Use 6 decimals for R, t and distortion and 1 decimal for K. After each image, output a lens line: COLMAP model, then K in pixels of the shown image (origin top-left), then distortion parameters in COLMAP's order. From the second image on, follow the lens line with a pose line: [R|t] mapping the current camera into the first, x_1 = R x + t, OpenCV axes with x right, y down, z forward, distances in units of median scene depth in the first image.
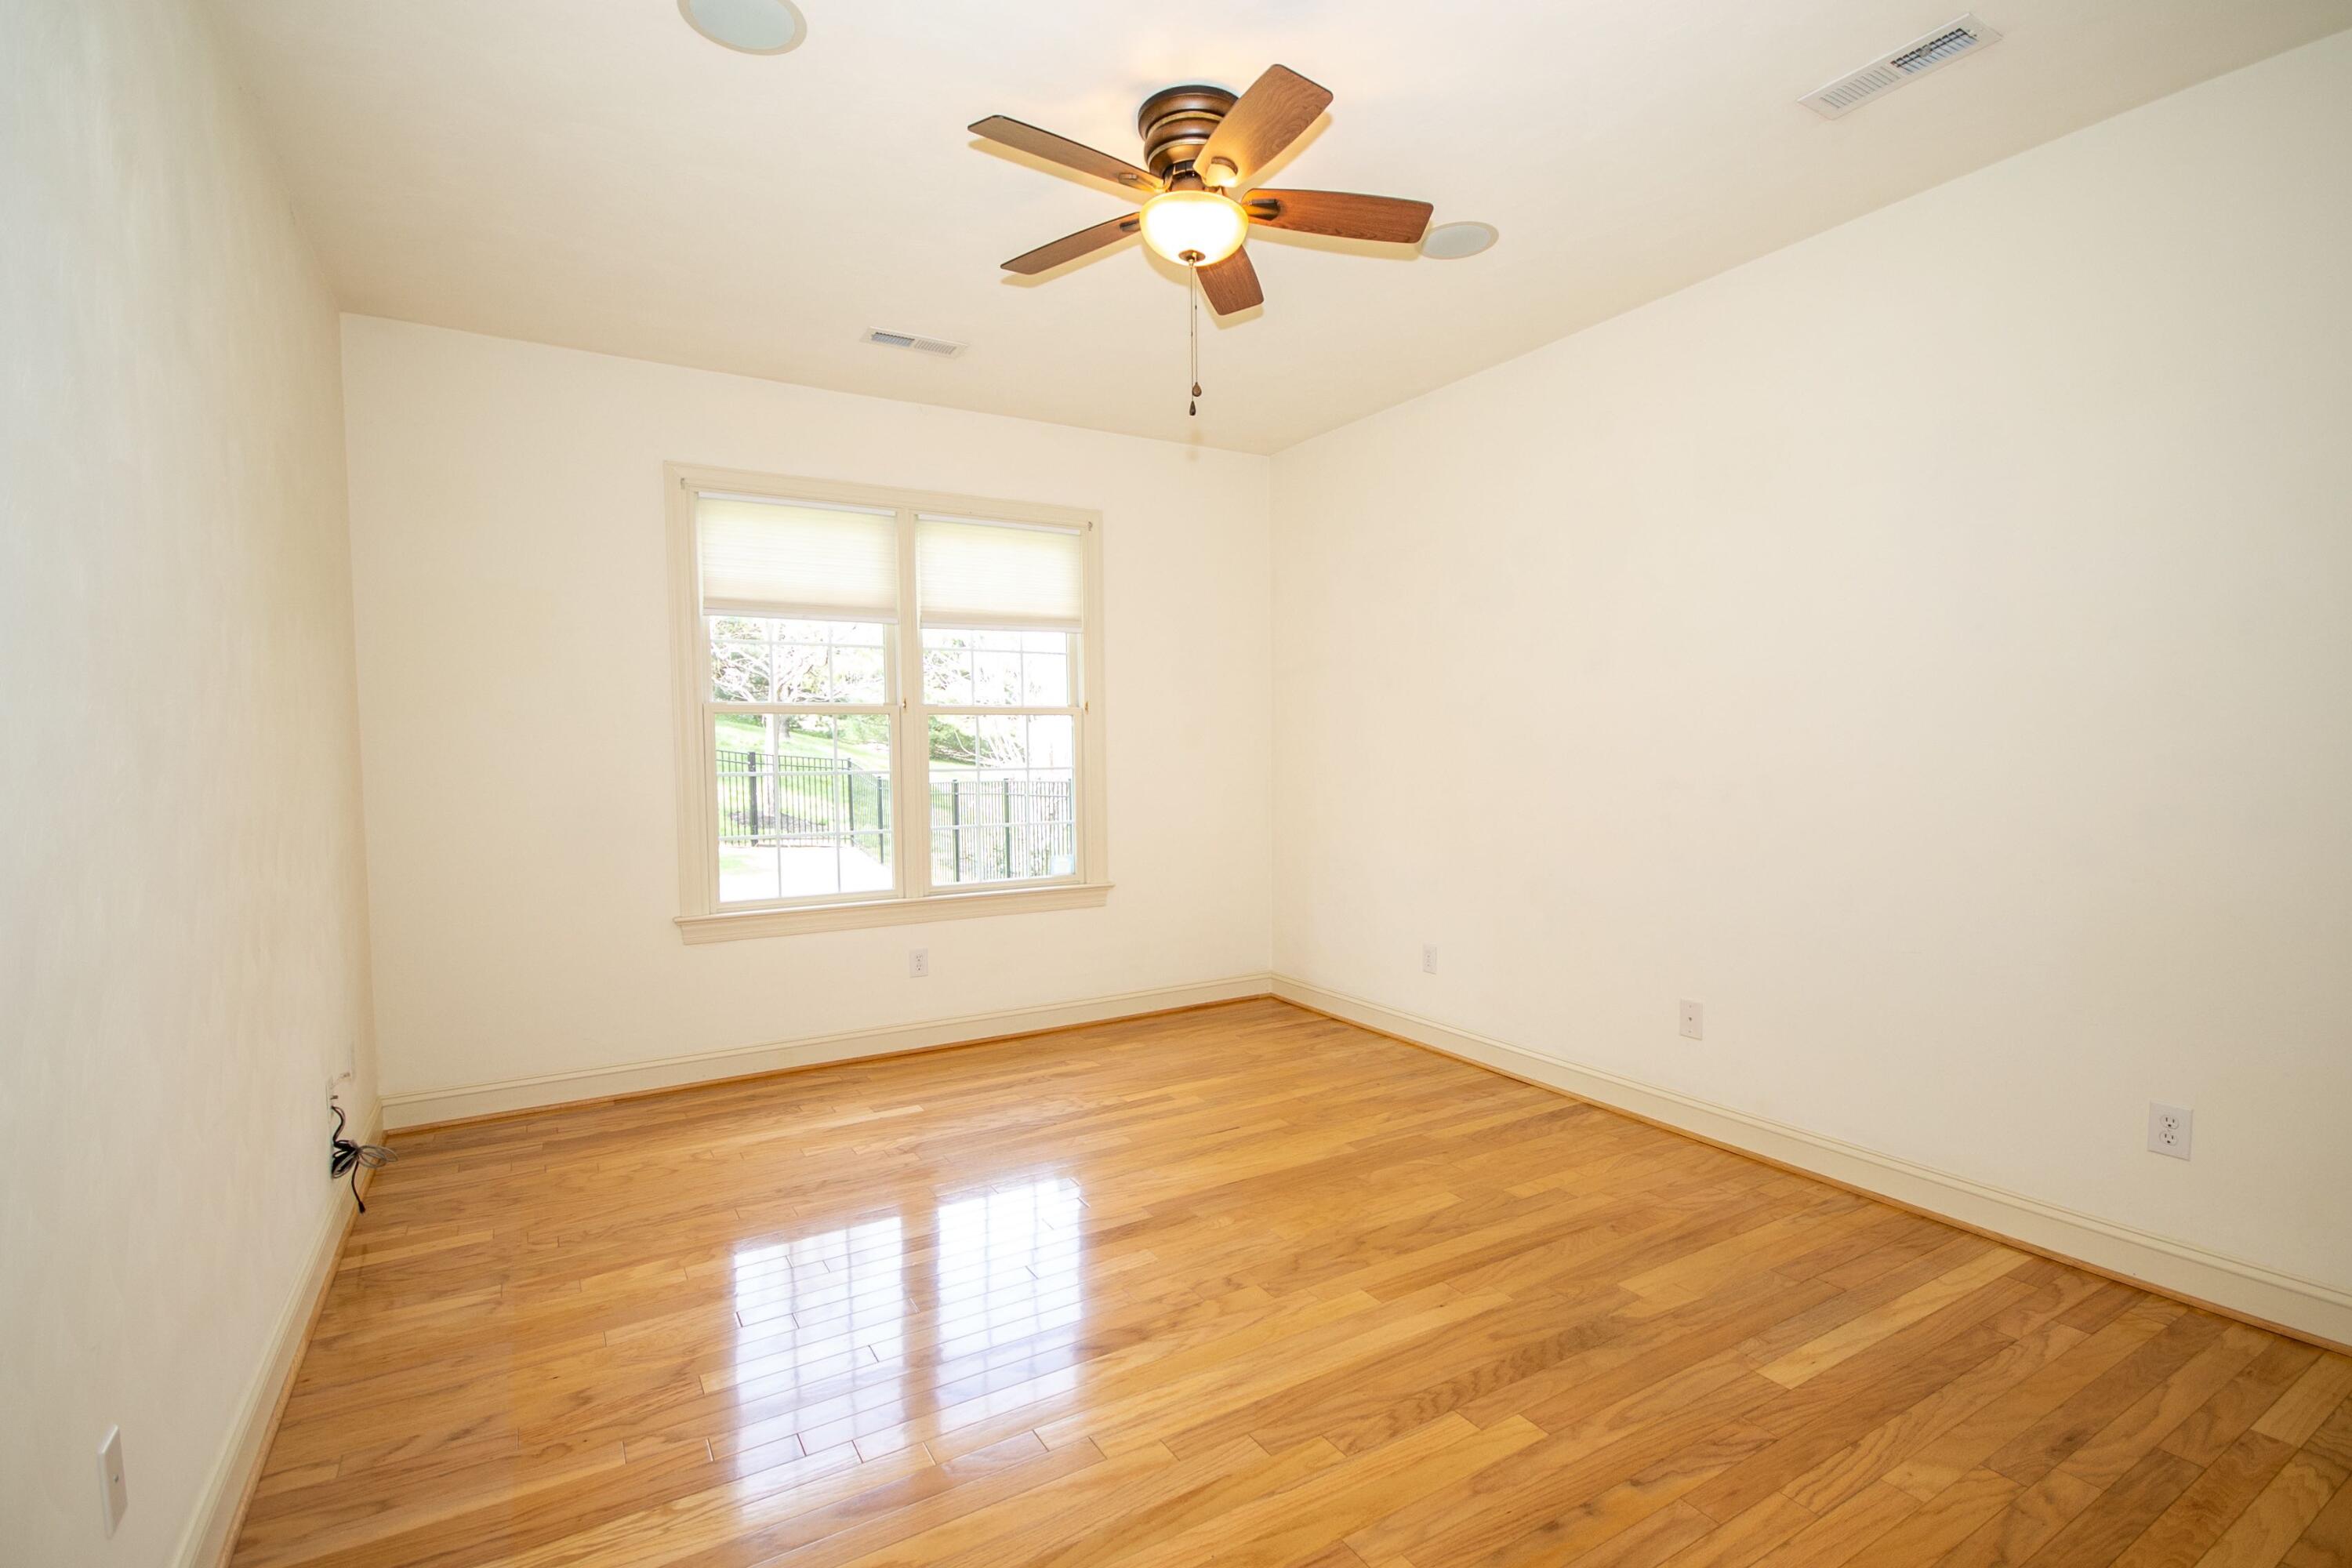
lens RADIAL K [[1086.4, 0, 1172.1], [0, 1086.4, 783.6], [0, 0, 1]] dist [-0.001841, -0.001144]
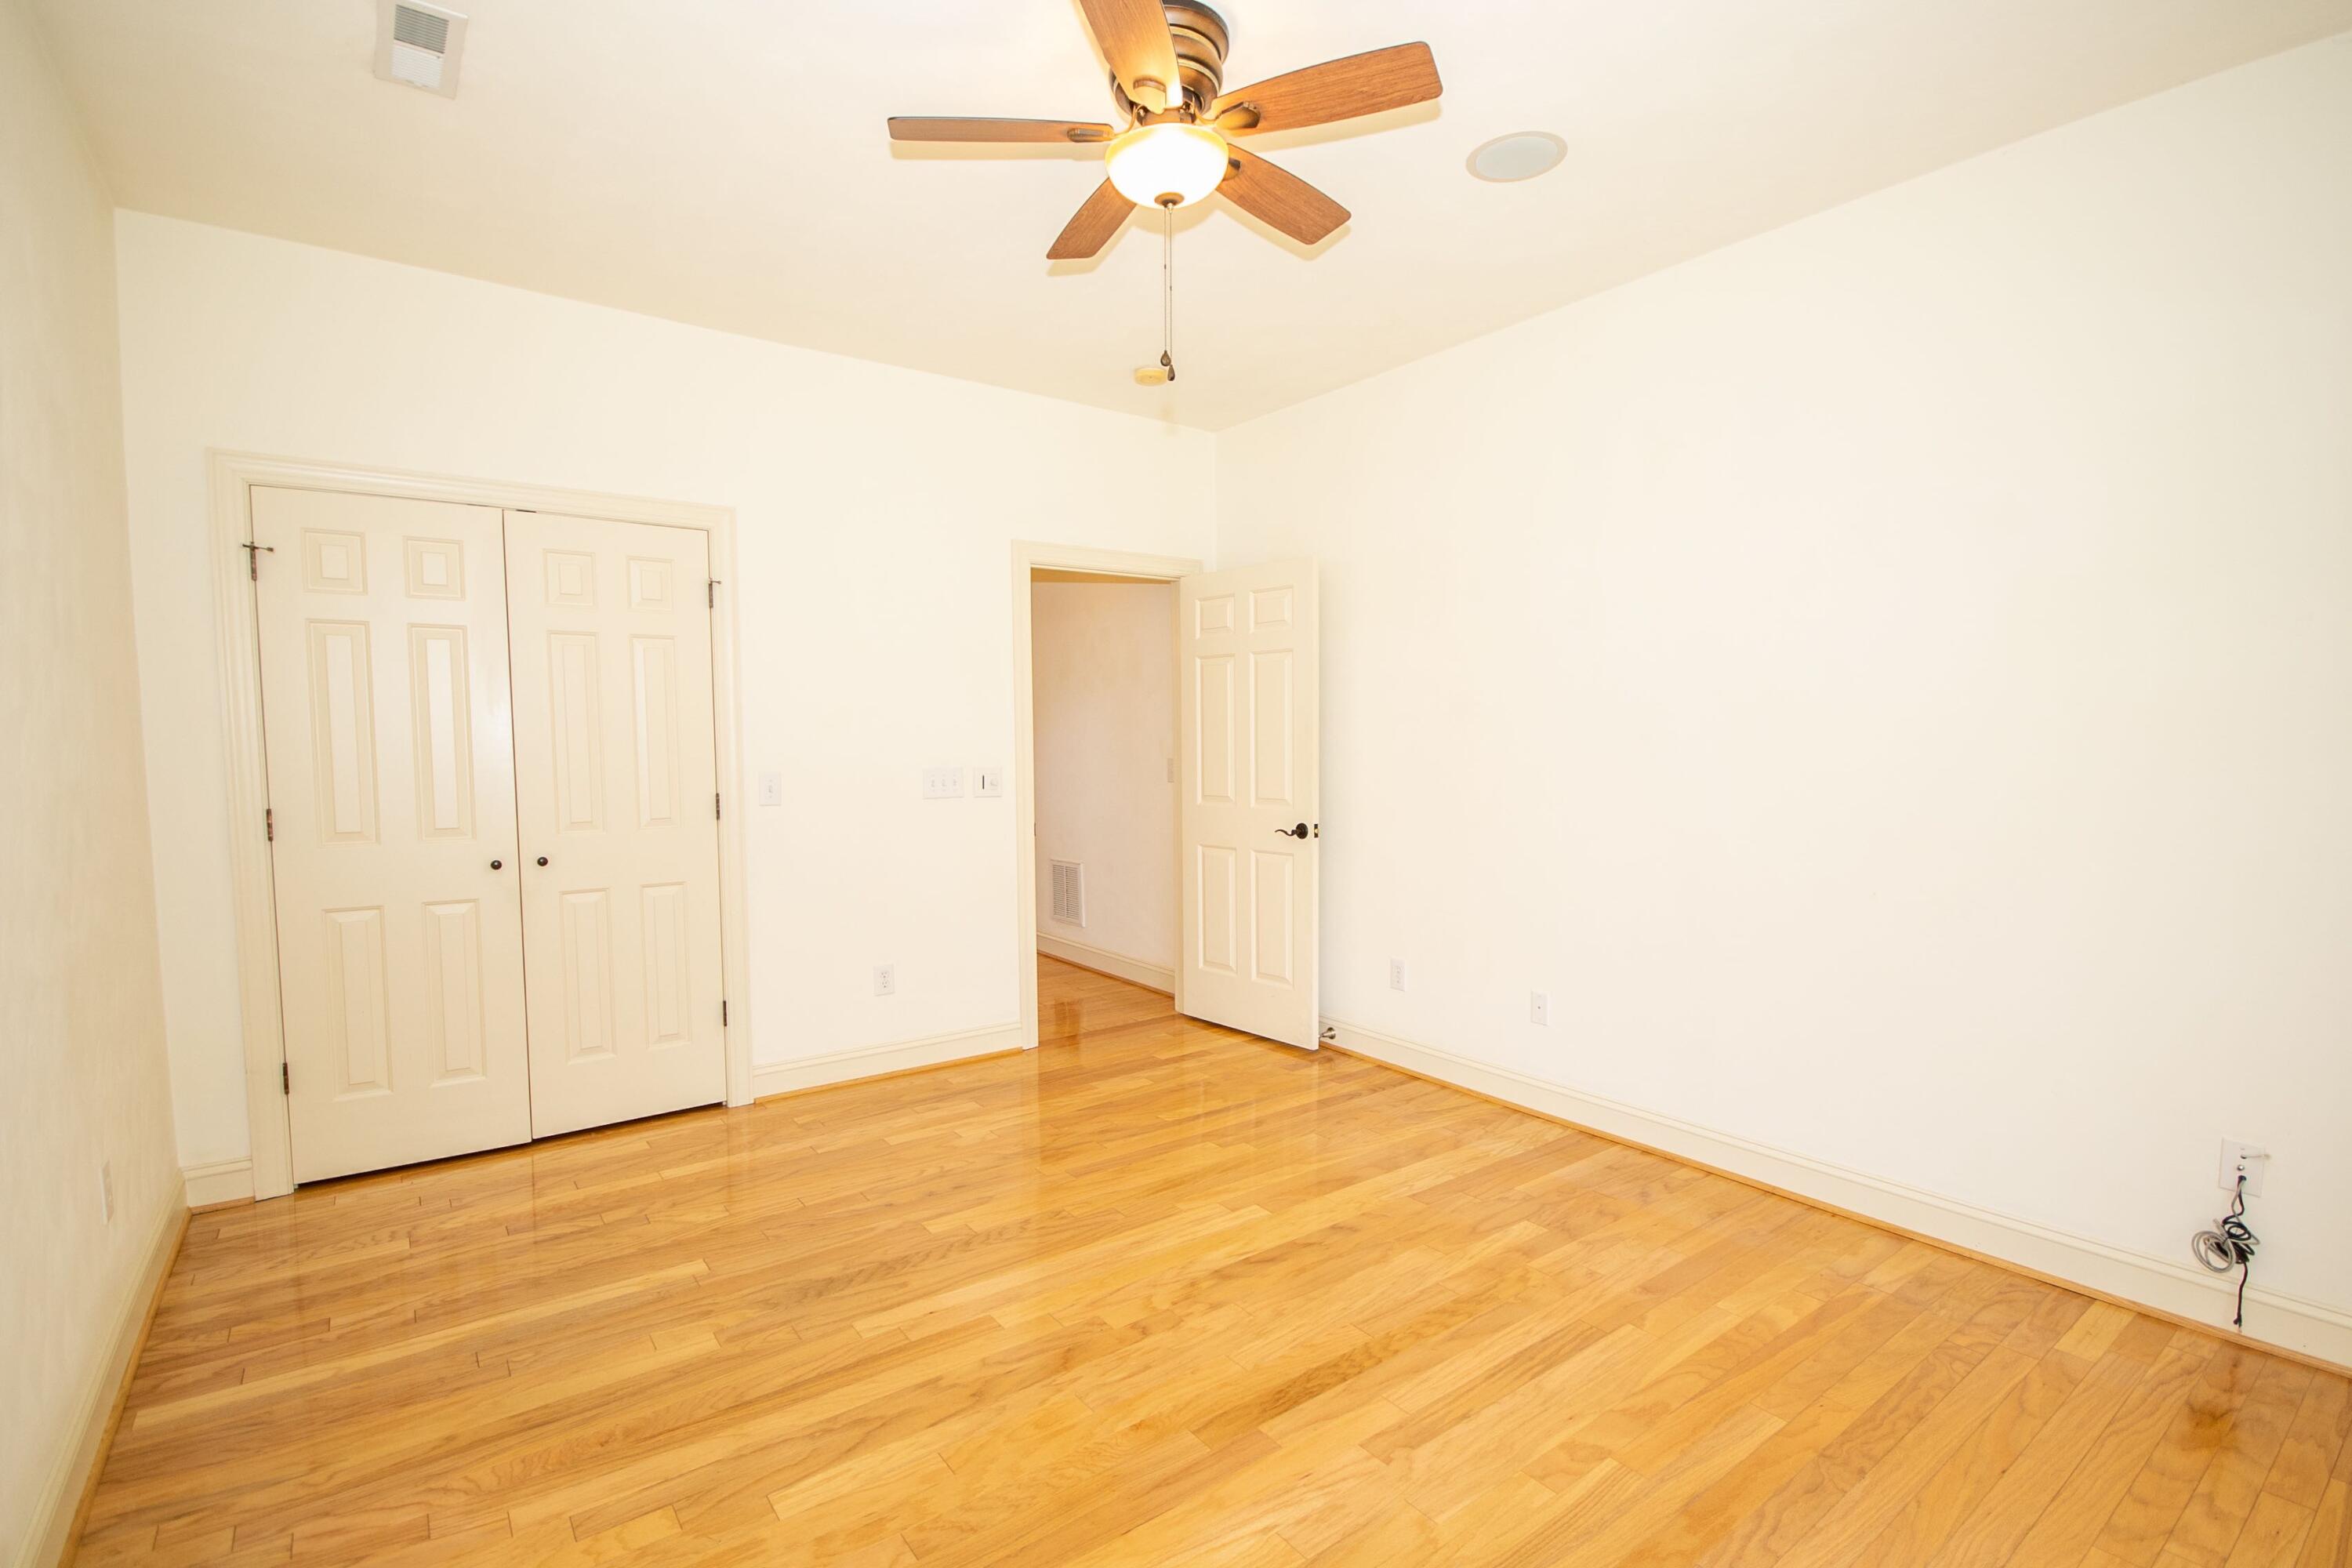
lens RADIAL K [[1086.4, 0, 1175.0], [0, 1086.4, 792.0], [0, 0, 1]] dist [-0.001841, -0.001144]
pose [[-0.994516, 0.018544, -0.102932, 0.117986], [0.009125, 0.995788, 0.091235, -0.087534], [0.104190, 0.089796, -0.990495, 1.960621]]
